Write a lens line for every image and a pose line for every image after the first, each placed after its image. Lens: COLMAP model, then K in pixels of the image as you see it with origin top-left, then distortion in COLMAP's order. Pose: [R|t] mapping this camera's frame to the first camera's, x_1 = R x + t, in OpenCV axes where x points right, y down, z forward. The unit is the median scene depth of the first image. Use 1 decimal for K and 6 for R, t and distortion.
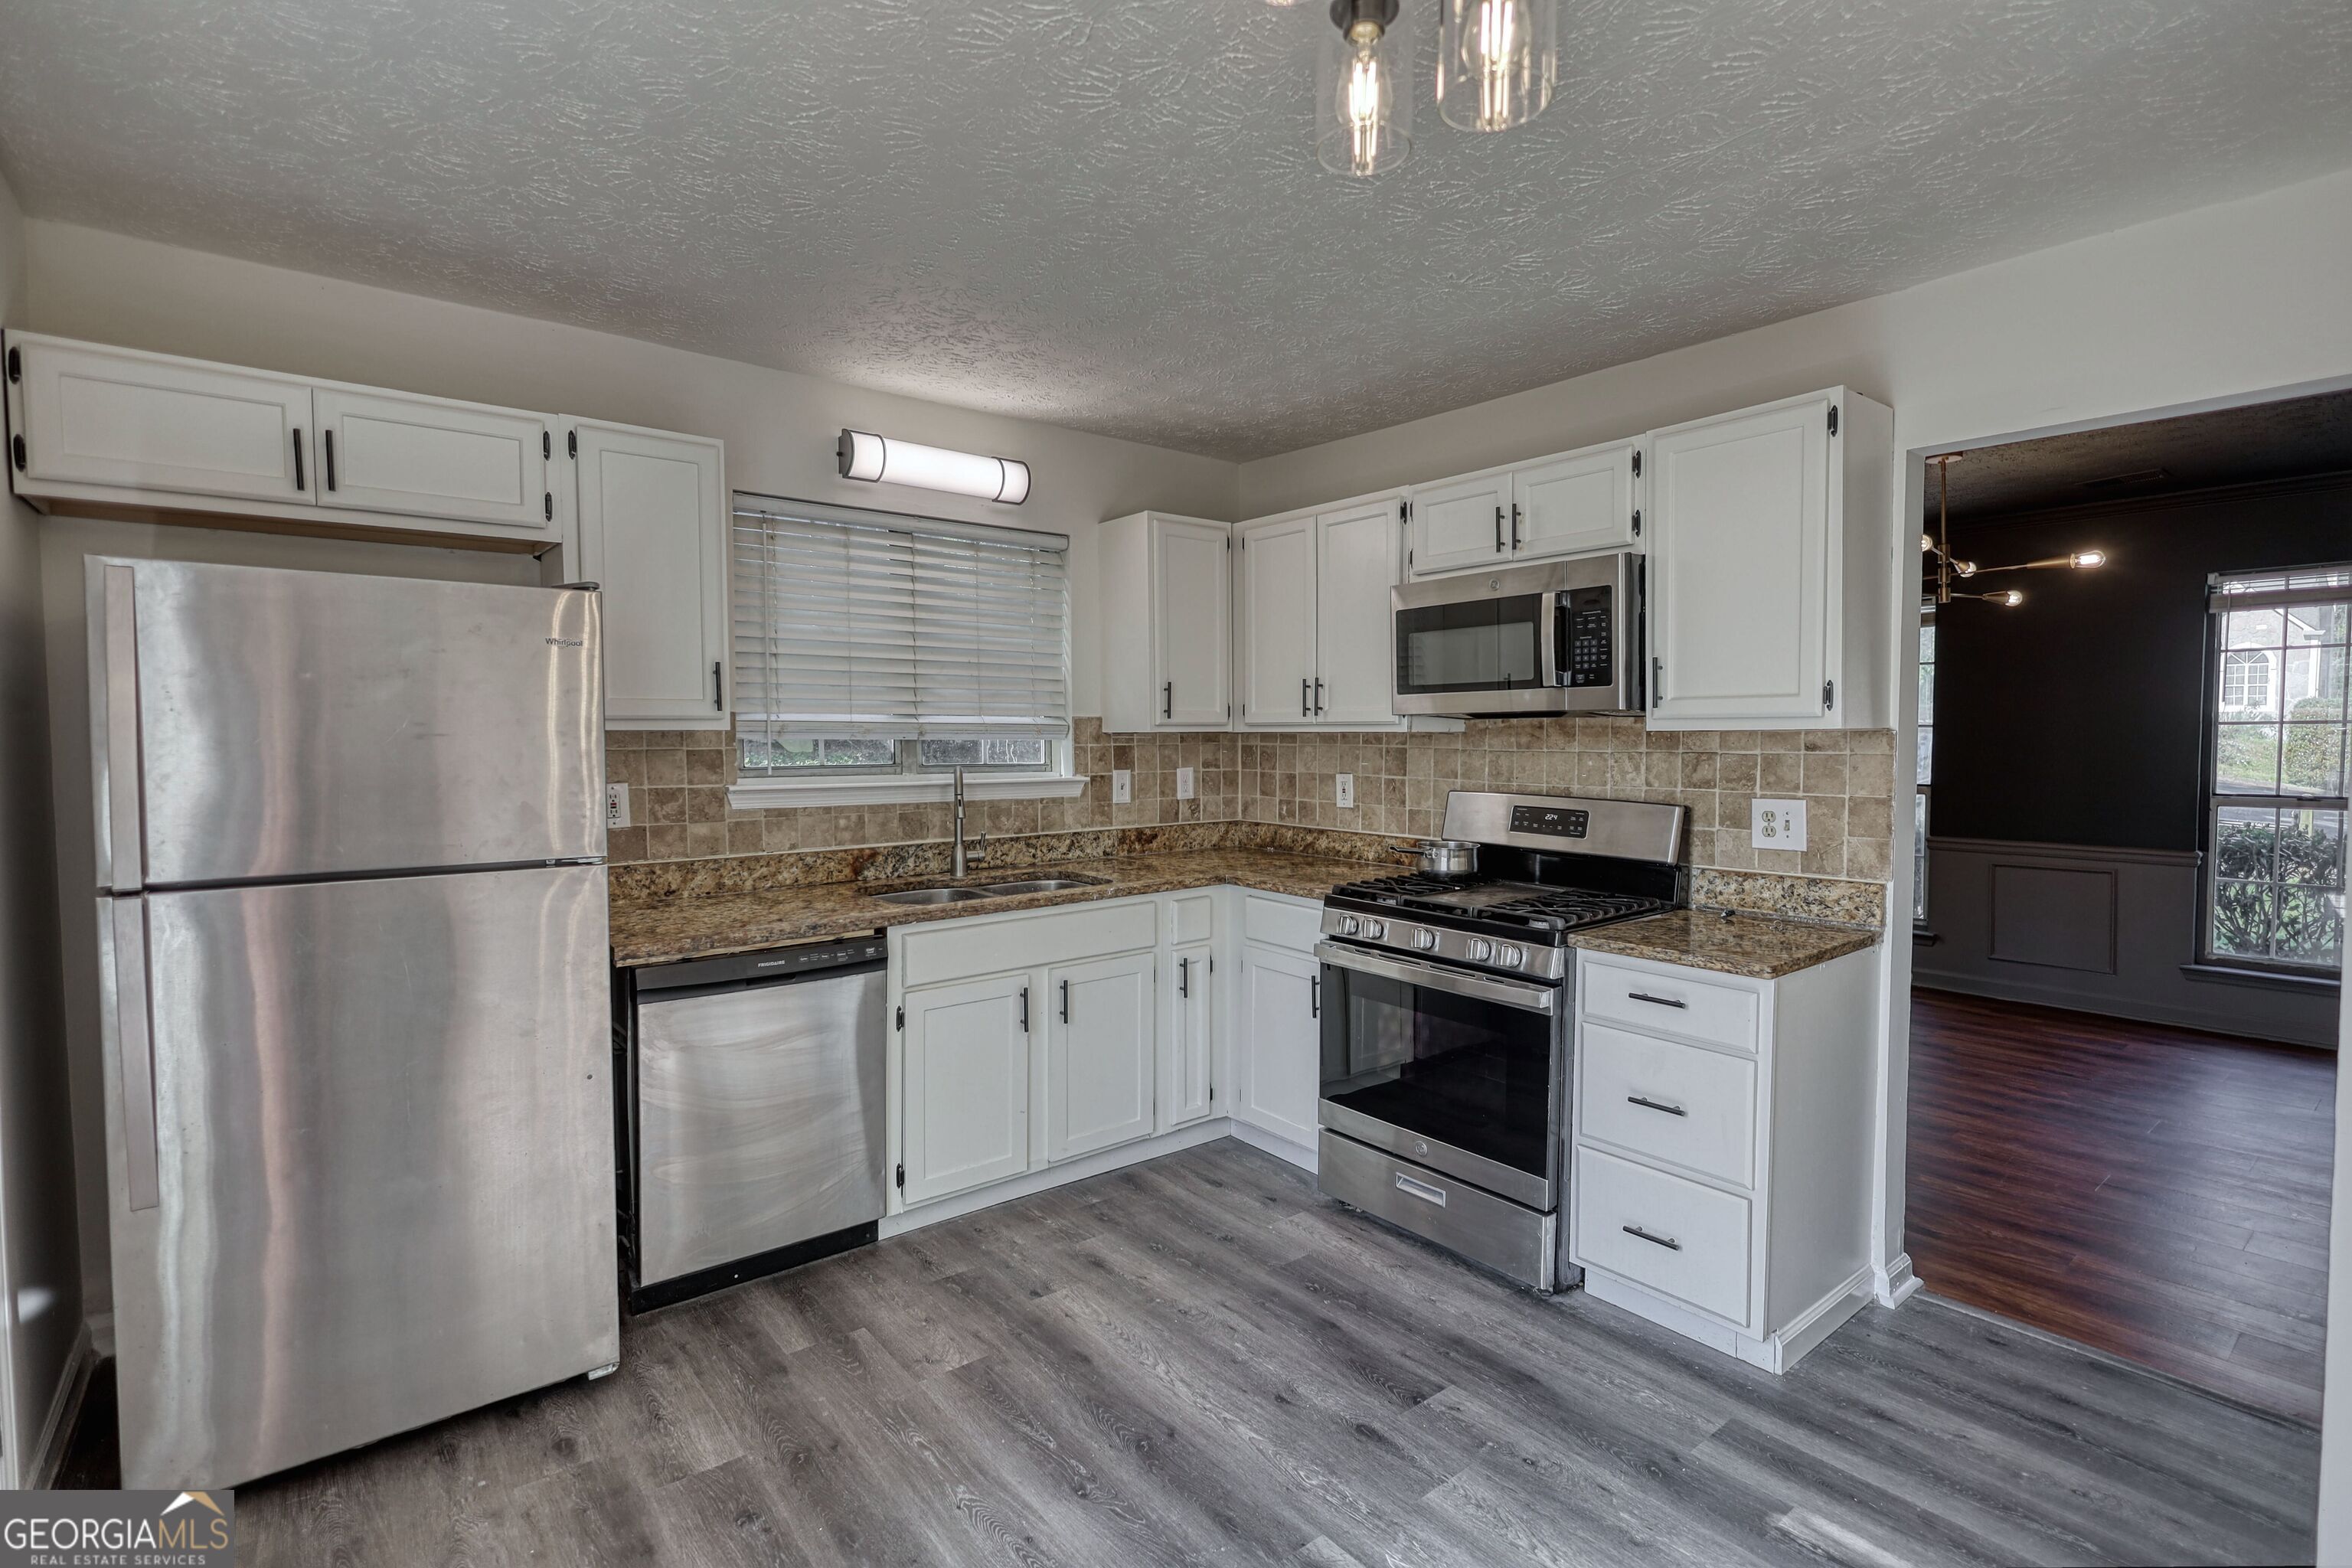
lens RADIAL K [[1101.9, 0, 1165.3], [0, 1101.9, 775.2], [0, 0, 1]] dist [-0.002255, 0.001245]
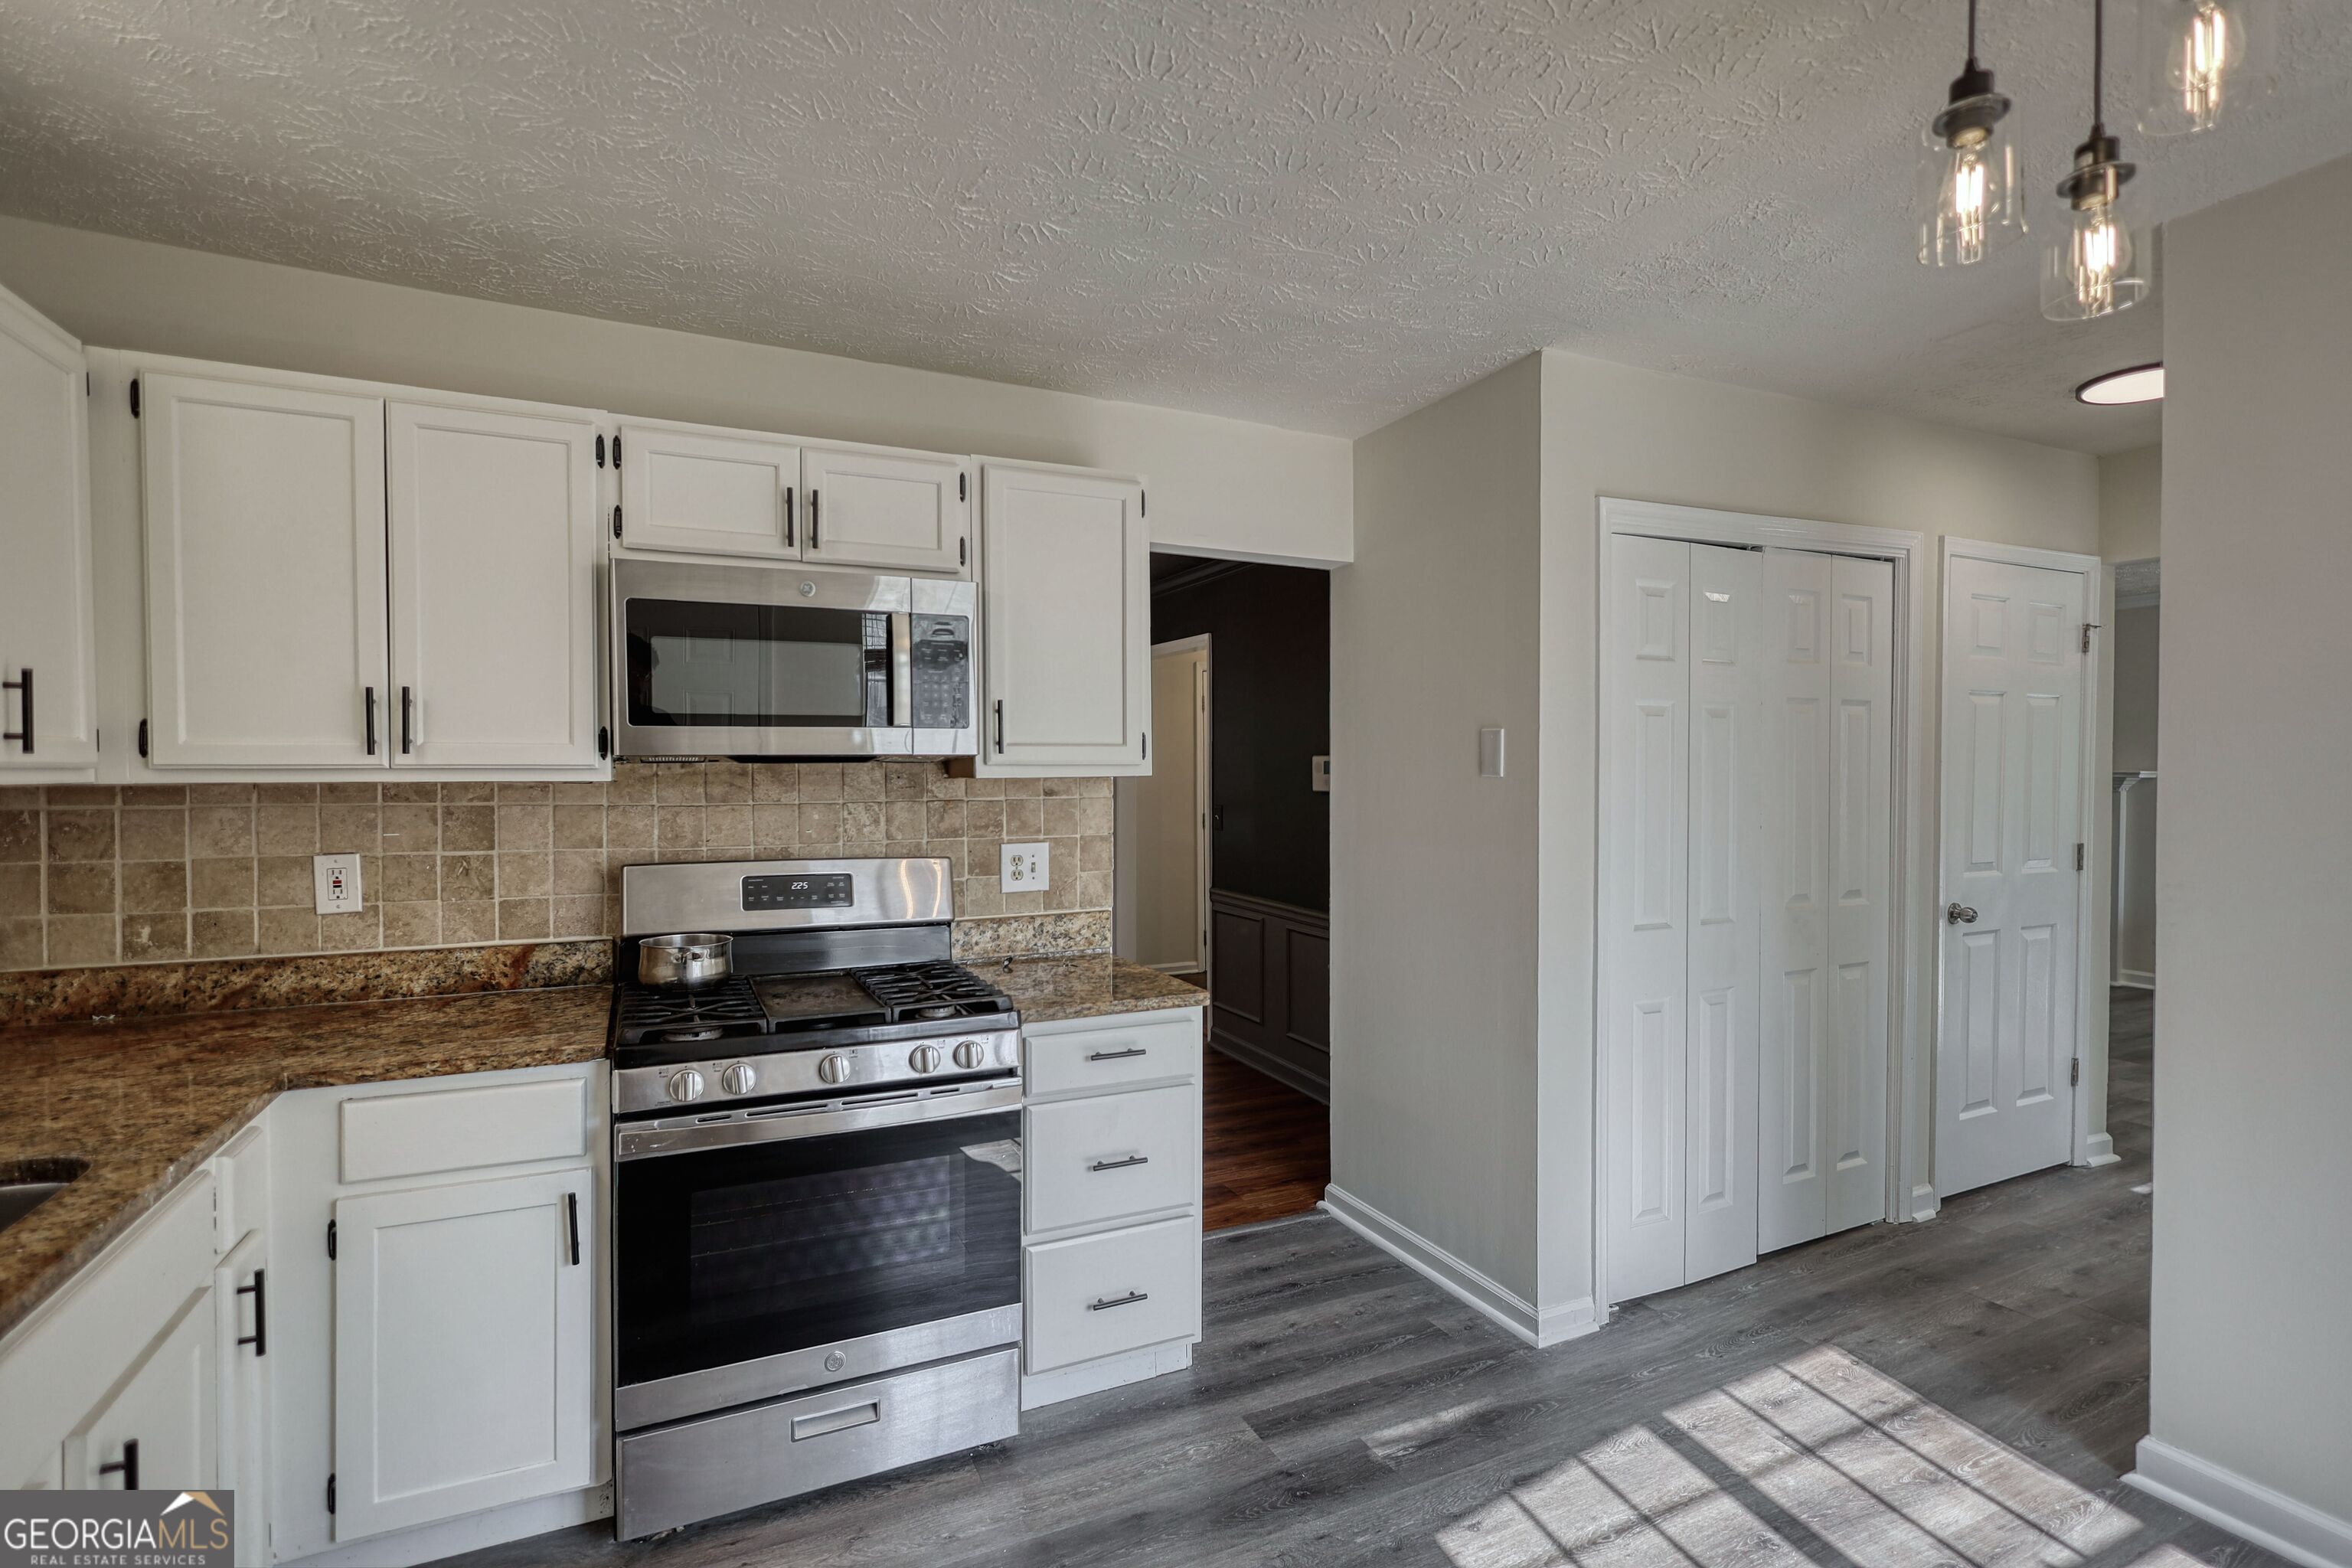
lens RADIAL K [[1101.9, 0, 1189.0], [0, 1101.9, 784.7], [0, 0, 1]] dist [-0.002255, 0.001245]
pose [[0.219939, -0.011522, 0.975446, -0.365327], [0.040218, 0.999187, 0.002734, -0.025947], [-0.974684, 0.038629, 0.220224, 0.535230]]
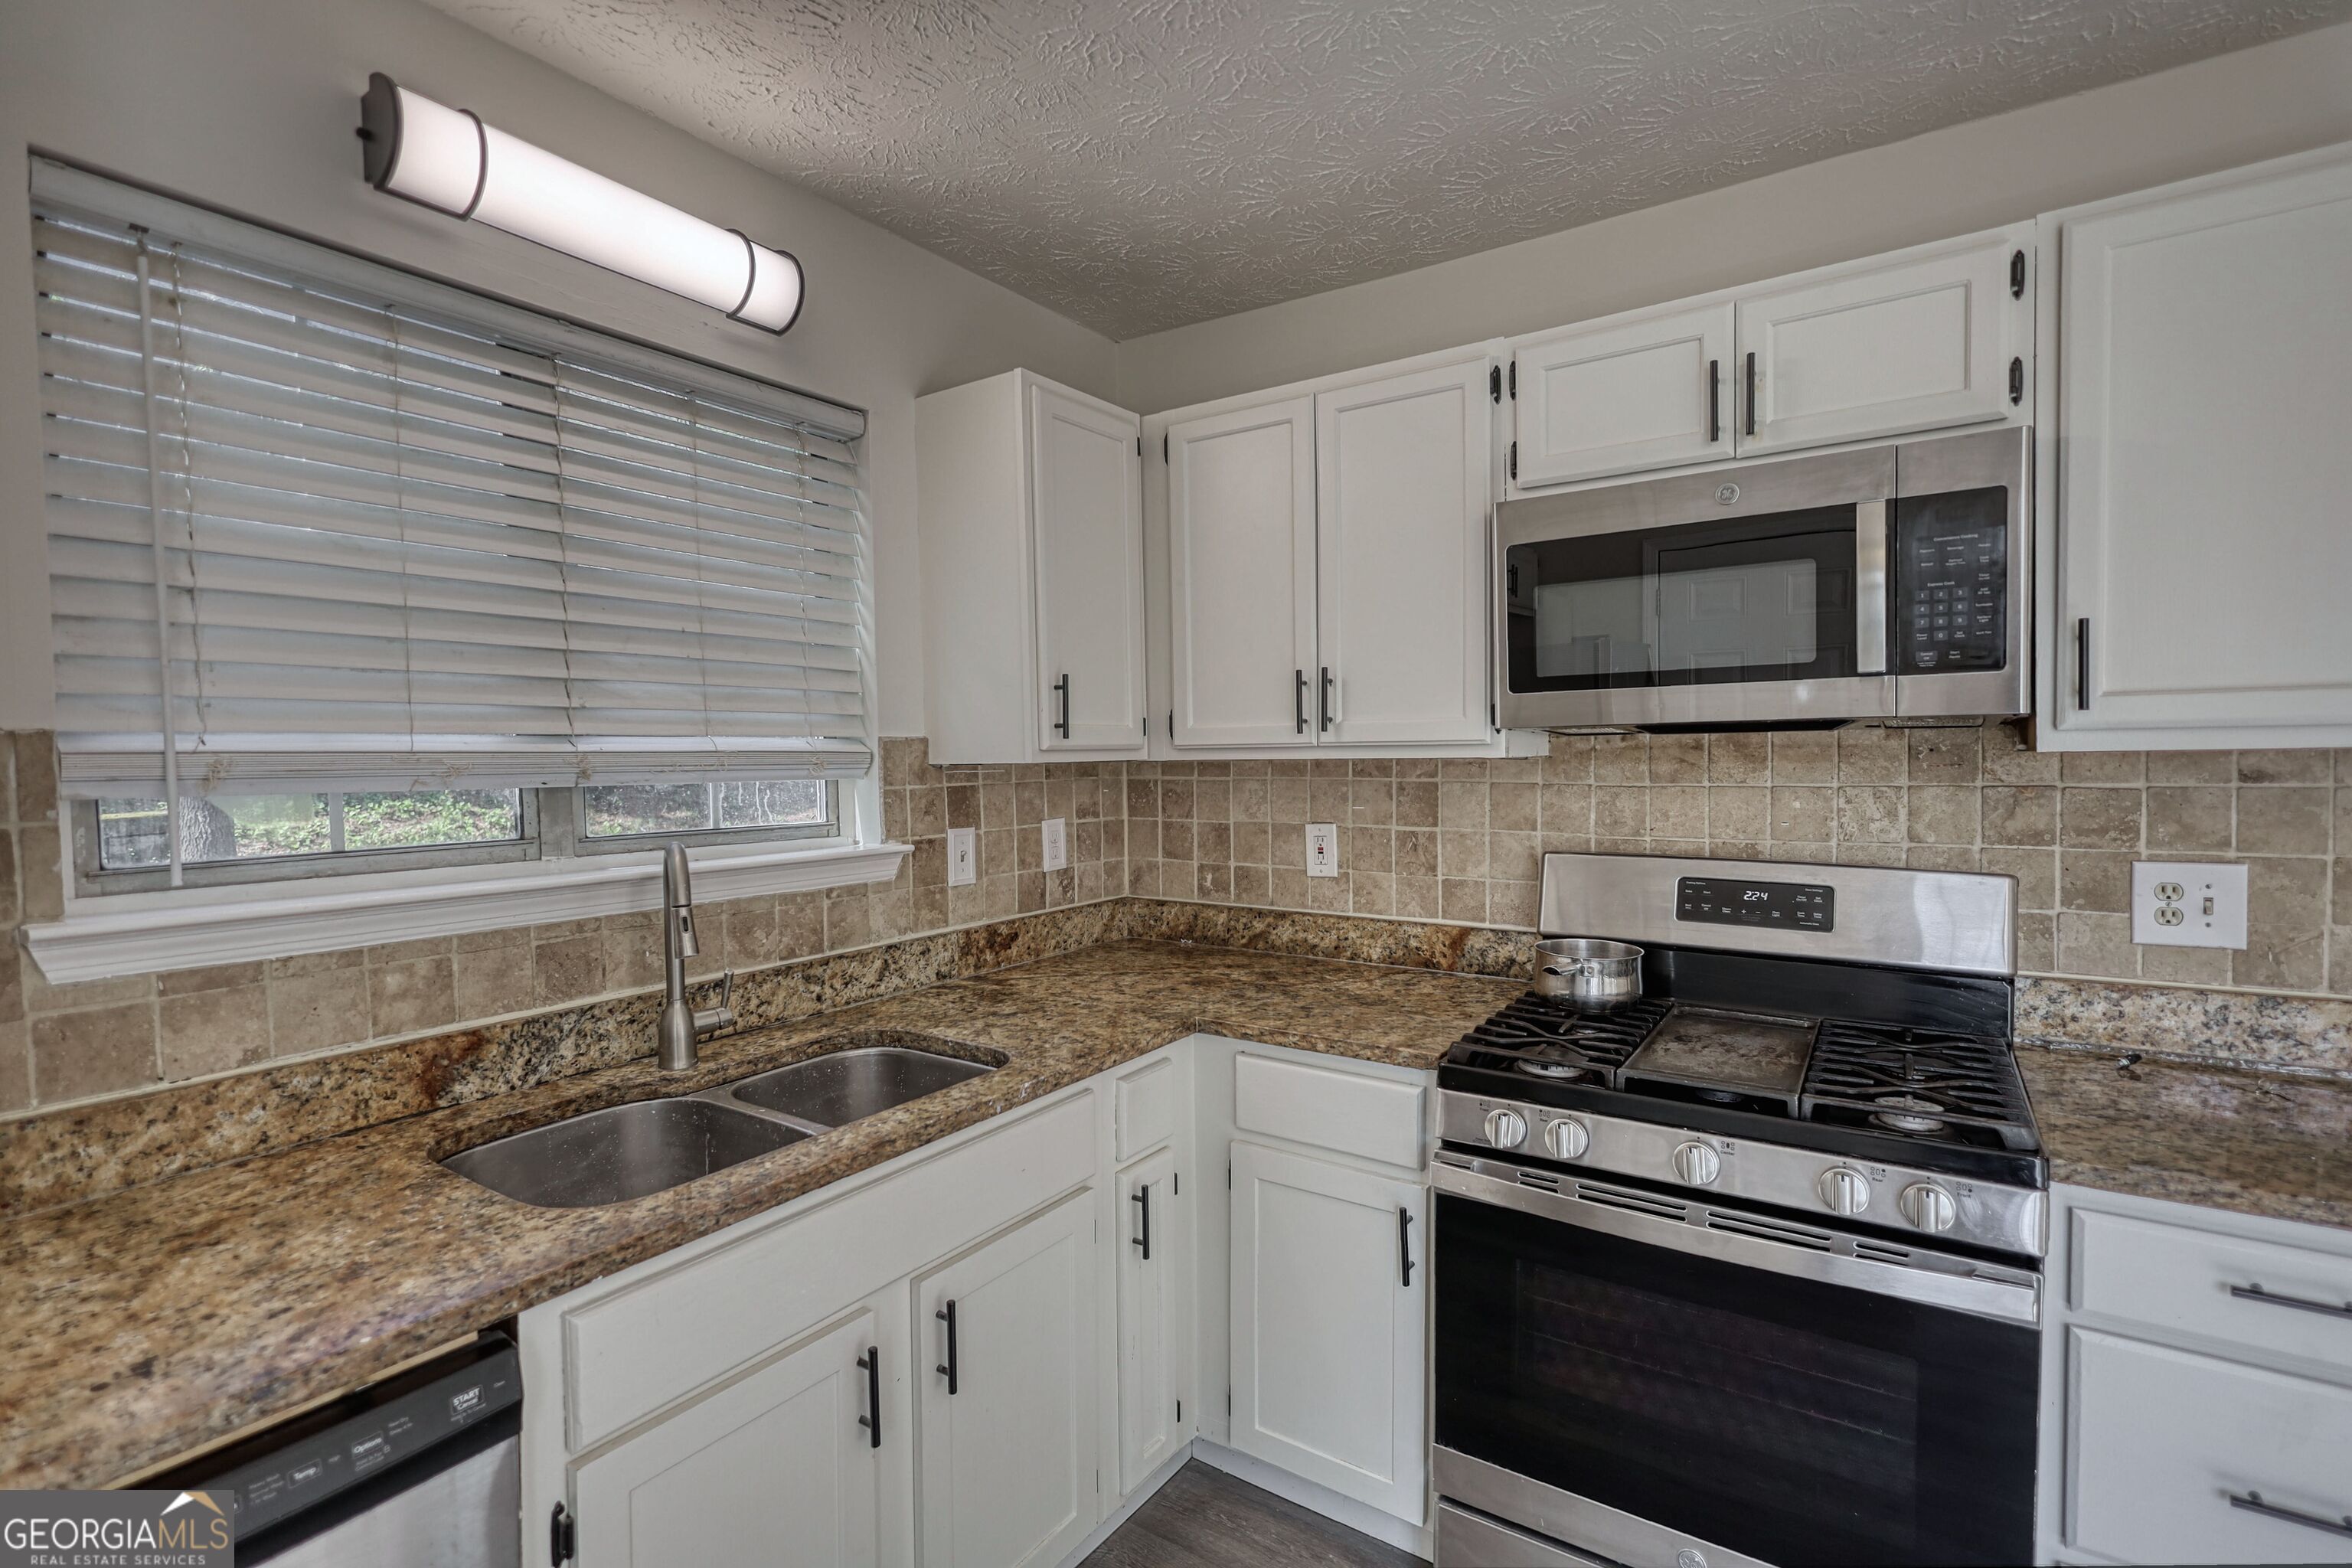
lens RADIAL K [[1101.9, 0, 1171.5], [0, 1101.9, 789.4], [0, 0, 1]] dist [-0.002255, 0.001245]
pose [[0.954932, -0.022177, 0.295994, -0.130548], [0.024070, 0.999706, -0.002753, -0.025970], [-0.295846, 0.009754, 0.955186, 0.510567]]
